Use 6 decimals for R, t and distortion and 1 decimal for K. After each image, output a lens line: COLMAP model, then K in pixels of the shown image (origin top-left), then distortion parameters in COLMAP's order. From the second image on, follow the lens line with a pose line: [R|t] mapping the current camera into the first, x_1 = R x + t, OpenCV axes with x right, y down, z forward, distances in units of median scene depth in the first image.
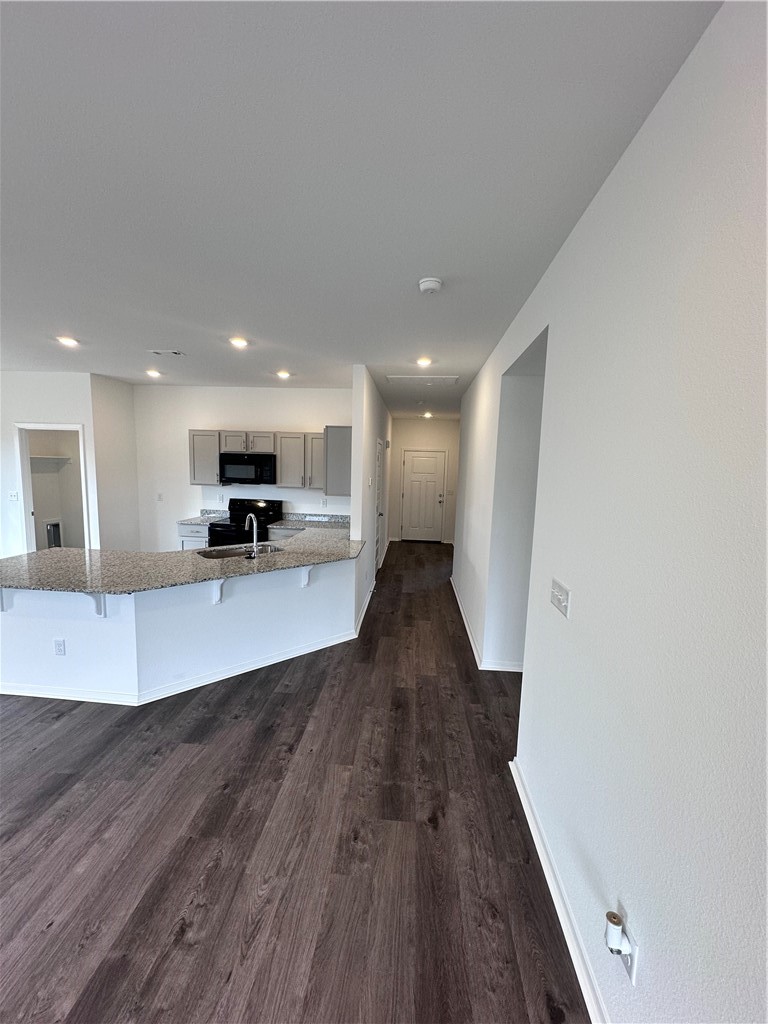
lens RADIAL K [[408.5, 0, 383.8], [0, 408.5, 513.5], [0, 0, 1]] dist [0.000708, 0.000269]
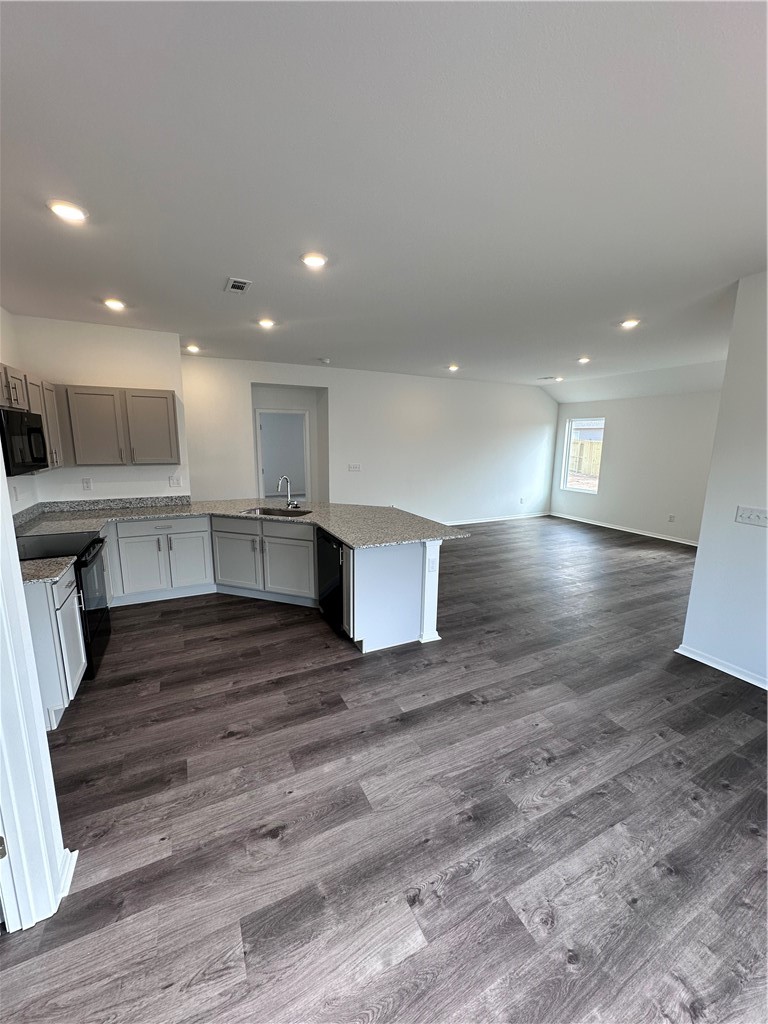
lens RADIAL K [[408.5, 0, 383.8], [0, 408.5, 513.5], [0, 0, 1]] dist [0.000708, 0.000269]
pose [[-0.513845, -0.195008, 0.835425, -1.910829], [0.068949, 0.961284, 0.266795, -0.247983], [-0.855108, 0.194693, -0.480506, 1.689637]]
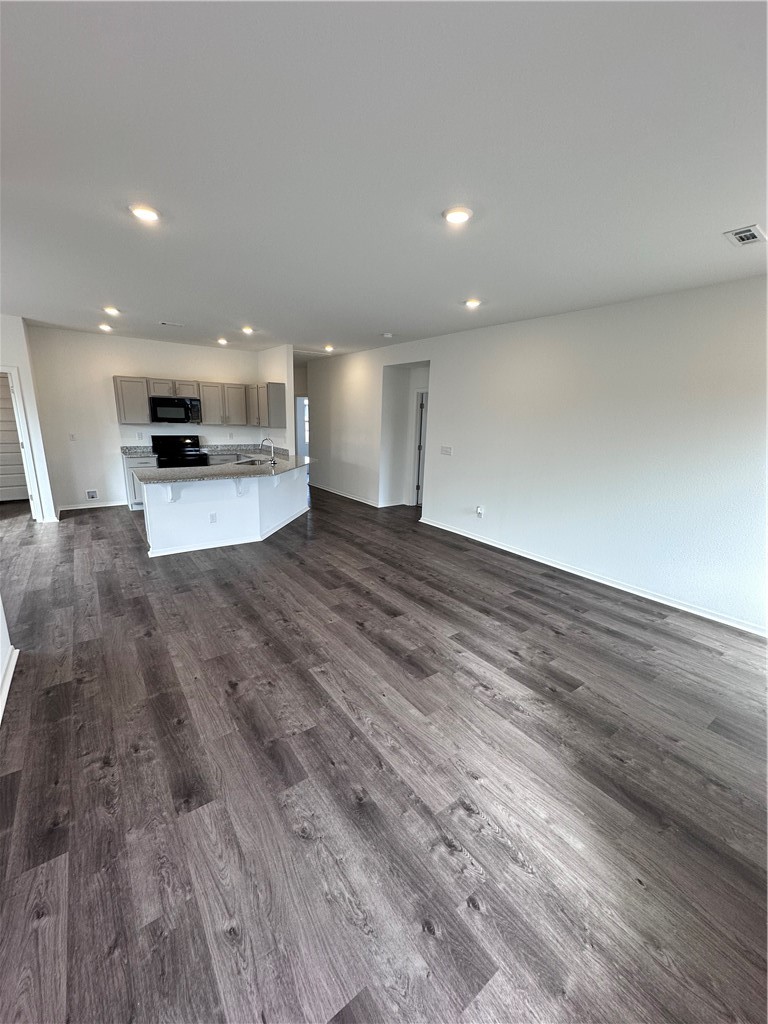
lens RADIAL K [[408.5, 0, 383.8], [0, 408.5, 513.5], [0, 0, 1]] dist [0.000708, 0.000269]
pose [[0.758824, -0.161864, 0.630861, -1.342037], [0.069059, 0.983161, 0.169189, 0.067832], [-0.647624, -0.084818, 0.757225, -0.779758]]
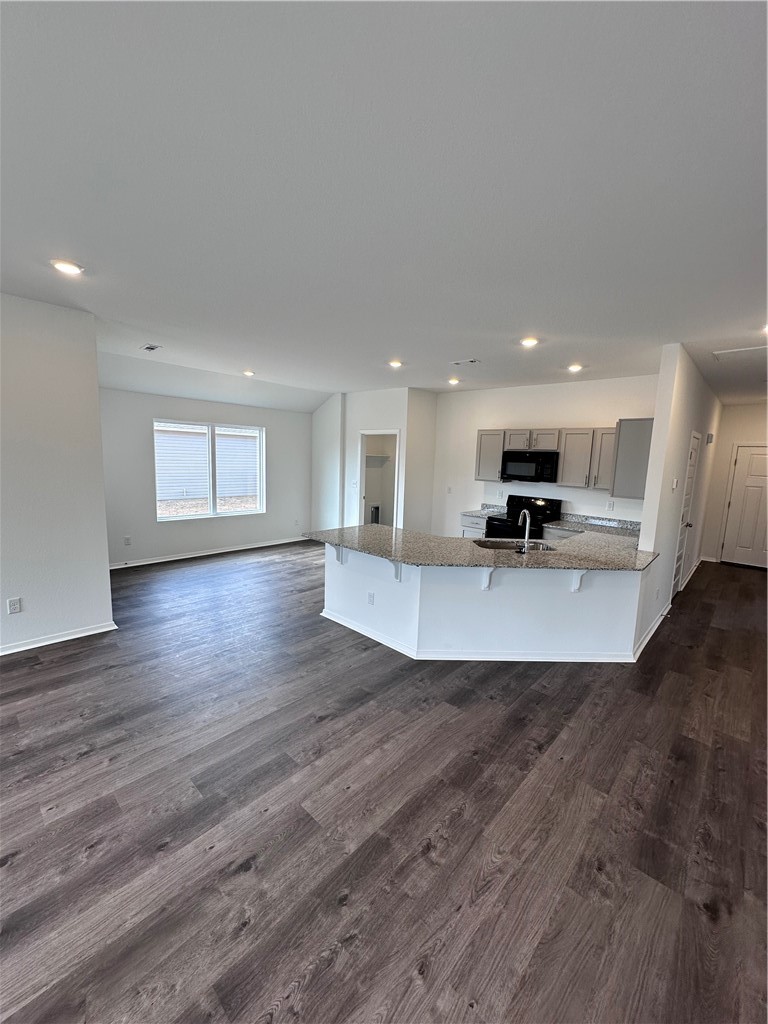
lens RADIAL K [[408.5, 0, 383.8], [0, 408.5, 513.5], [0, 0, 1]] dist [0.000708, 0.000269]
pose [[0.785382, 0.085726, -0.613046, 0.029336], [-0.083519, 0.995983, 0.032276, 0.007753], [0.613351, 0.025852, 0.789387, -0.027304]]
